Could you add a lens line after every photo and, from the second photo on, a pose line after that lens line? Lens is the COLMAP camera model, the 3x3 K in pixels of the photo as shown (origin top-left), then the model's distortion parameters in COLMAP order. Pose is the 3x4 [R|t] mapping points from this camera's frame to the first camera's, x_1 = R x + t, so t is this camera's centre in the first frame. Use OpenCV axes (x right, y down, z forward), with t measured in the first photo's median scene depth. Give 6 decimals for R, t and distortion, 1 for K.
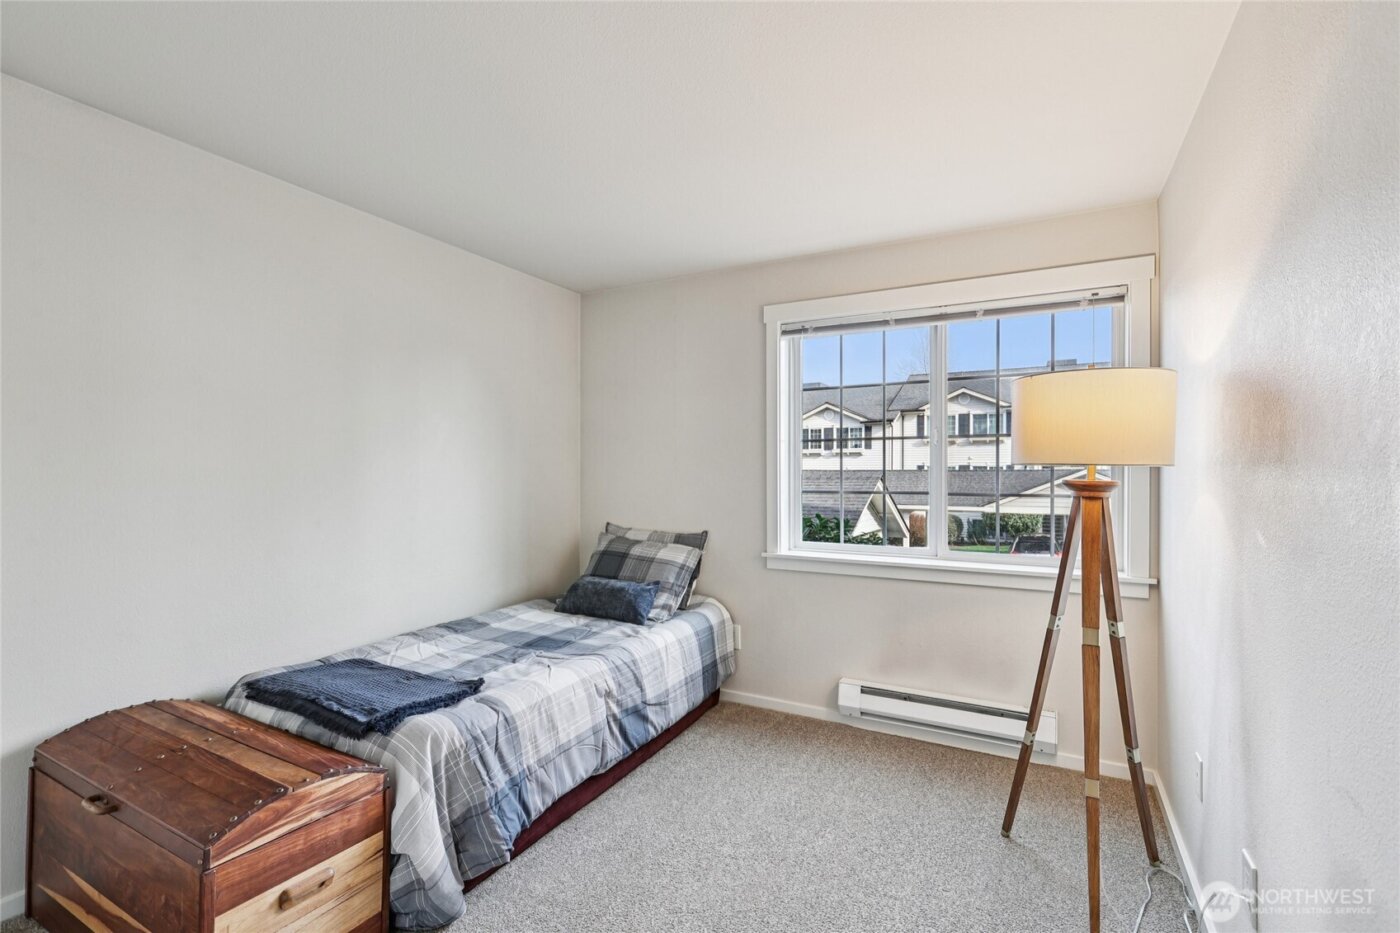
lens RADIAL K [[622.5, 0, 708.2], [0, 622.5, 467.2], [0, 0, 1]] dist [-0.000463, 0.000892]
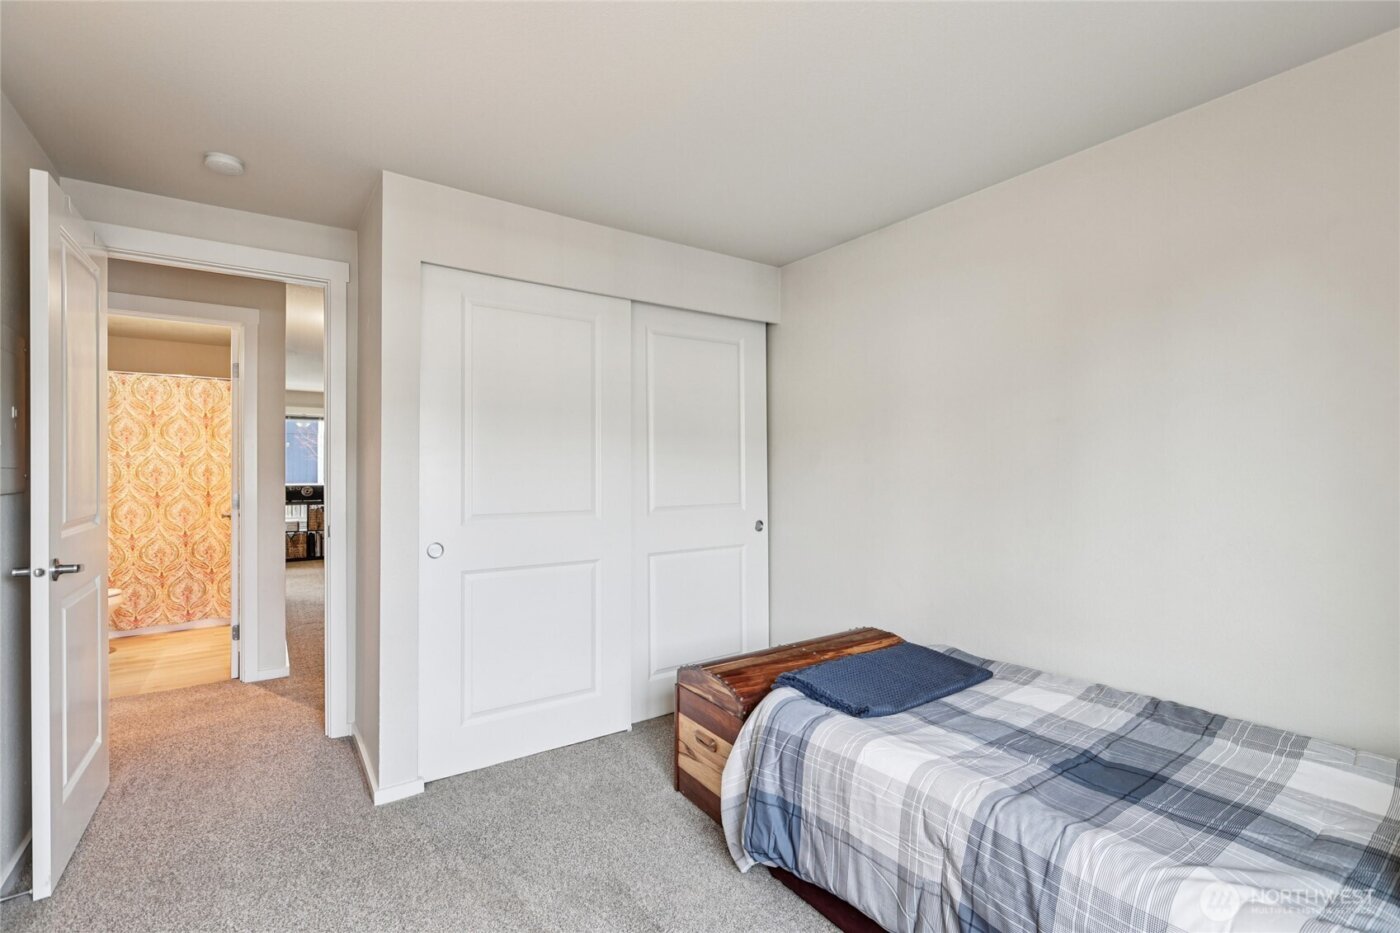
lens RADIAL K [[622.5, 0, 708.2], [0, 622.5, 467.2], [0, 0, 1]] dist [-0.000463, 0.000892]
pose [[-0.445822, -0.007746, -0.895088, 0.463350], [0.006807, 0.999904, -0.012043, 0.015780], [0.895096, -0.011462, -0.445726, 1.085598]]
